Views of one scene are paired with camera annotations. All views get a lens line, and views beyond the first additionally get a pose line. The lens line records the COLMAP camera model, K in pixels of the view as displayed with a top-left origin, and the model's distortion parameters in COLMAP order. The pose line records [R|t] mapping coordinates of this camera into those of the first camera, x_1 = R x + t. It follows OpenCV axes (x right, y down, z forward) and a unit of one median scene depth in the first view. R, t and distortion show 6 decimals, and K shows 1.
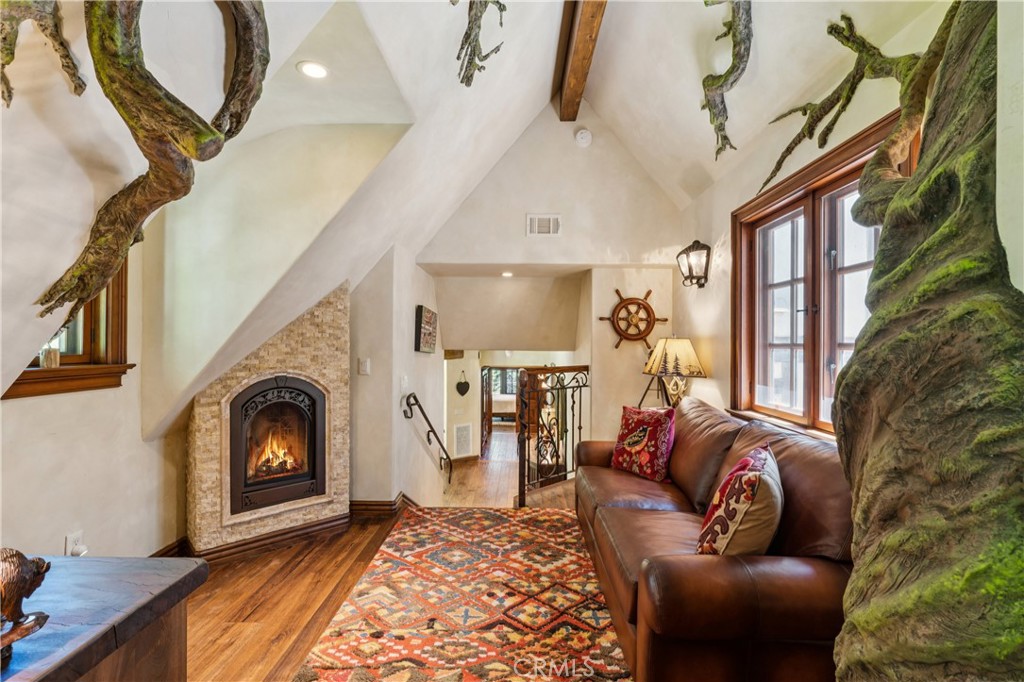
lens RADIAL K [[462.4, 0, 512.0], [0, 462.4, 341.0], [0, 0, 1]] dist [-0.002461, 0.000048]
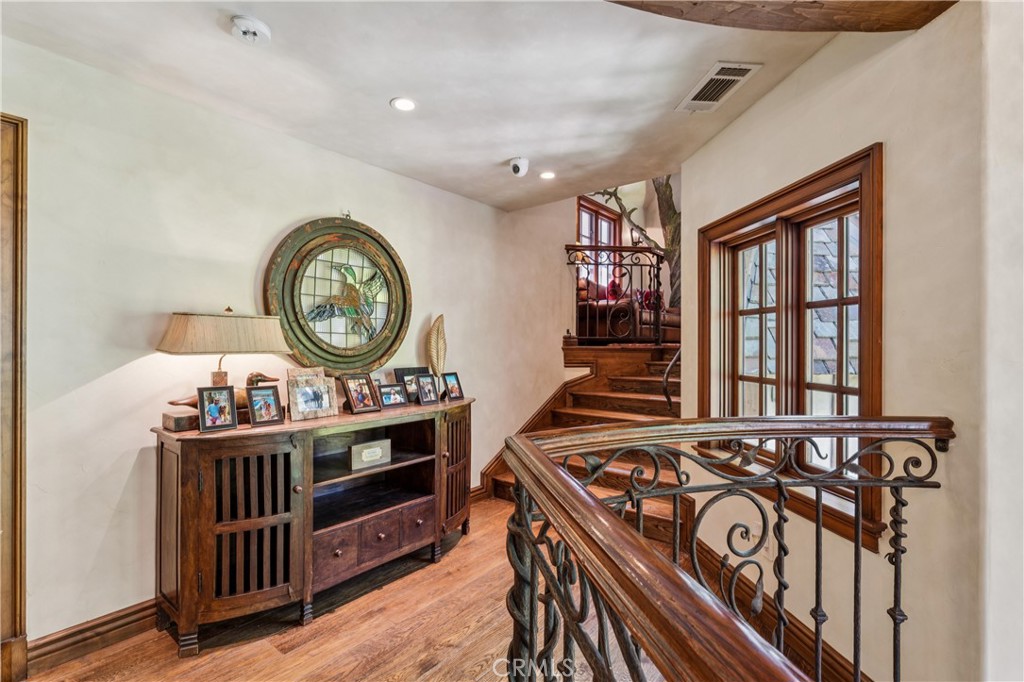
lens RADIAL K [[461.1, 0, 512.0], [0, 461.1, 341.0], [0, 0, 1]] dist [-0.001803, -0.000166]
pose [[-0.786228, -0.000545, 0.617937, -0.909167], [-0.009054, 0.999902, -0.010638, 0.656425], [-0.617871, -0.013958, -0.786156, 4.303087]]
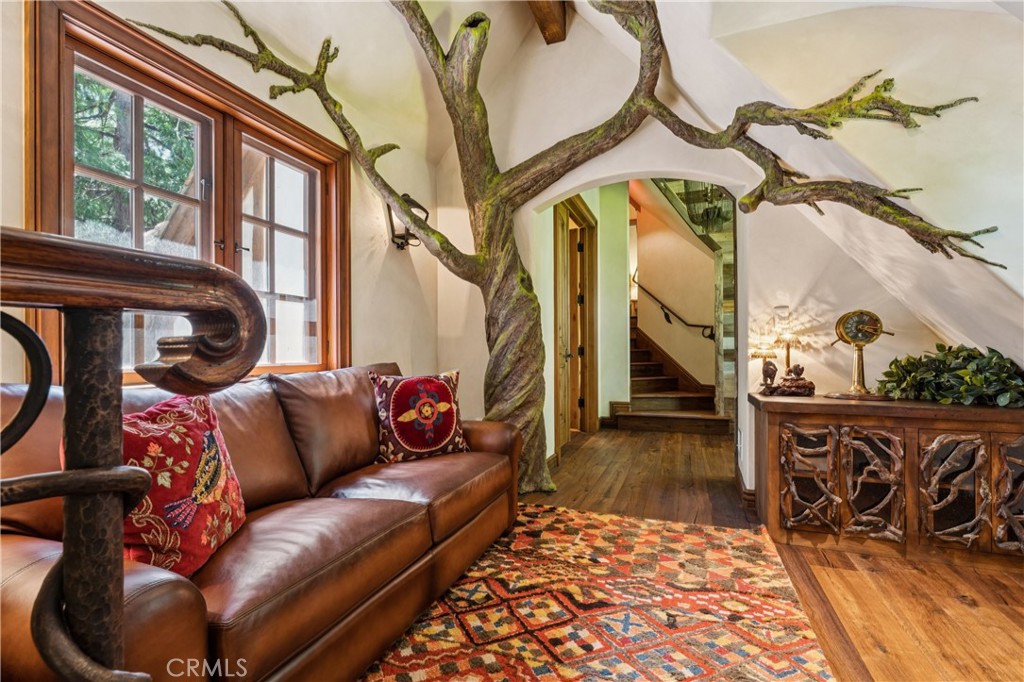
lens RADIAL K [[446.7, 0, 510.5], [0, 446.7, 351.4], [0, 0, 1]] dist [-0.000142, -0.000060]
pose [[-0.937510, -0.001456, 0.347956, -0.188016], [-0.000967, 0.999998, 0.001579, 0.153174], [-0.347958, 0.001144, -0.937510, 1.875708]]
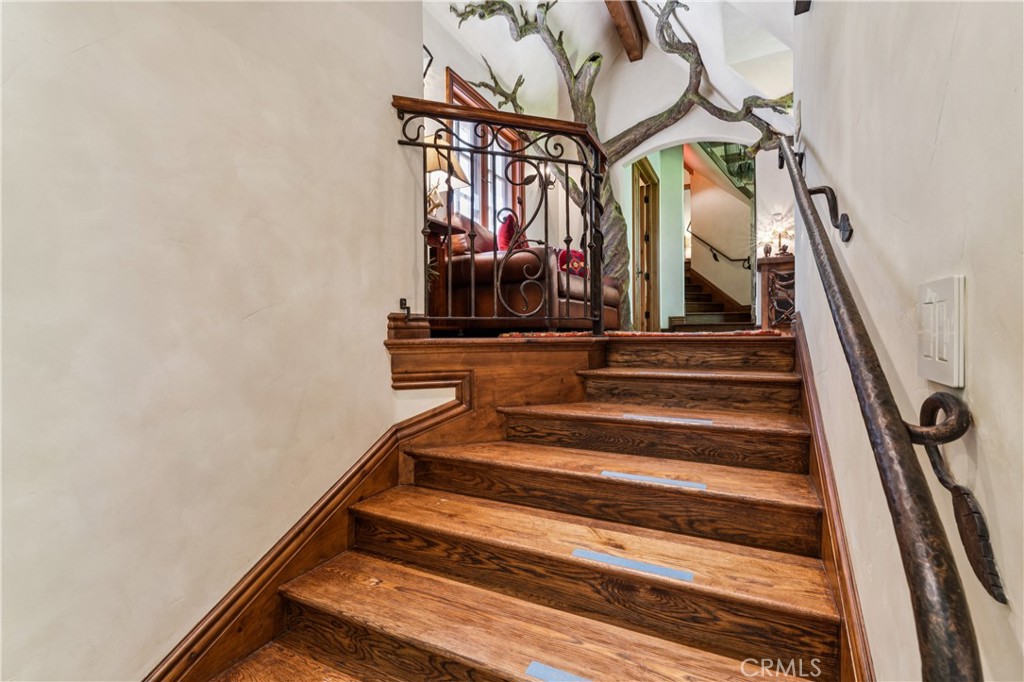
lens RADIAL K [[455.6, 0, 512.0], [0, 455.6, 341.0], [0, 0, 1]] dist [-0.000352, 0.000096]
pose [[-0.896848, -0.000561, 0.442339, -0.303748], [0.001891, 0.999985, 0.005101, 0.655750], [-0.442335, 0.005411, -0.896834, 3.009217]]
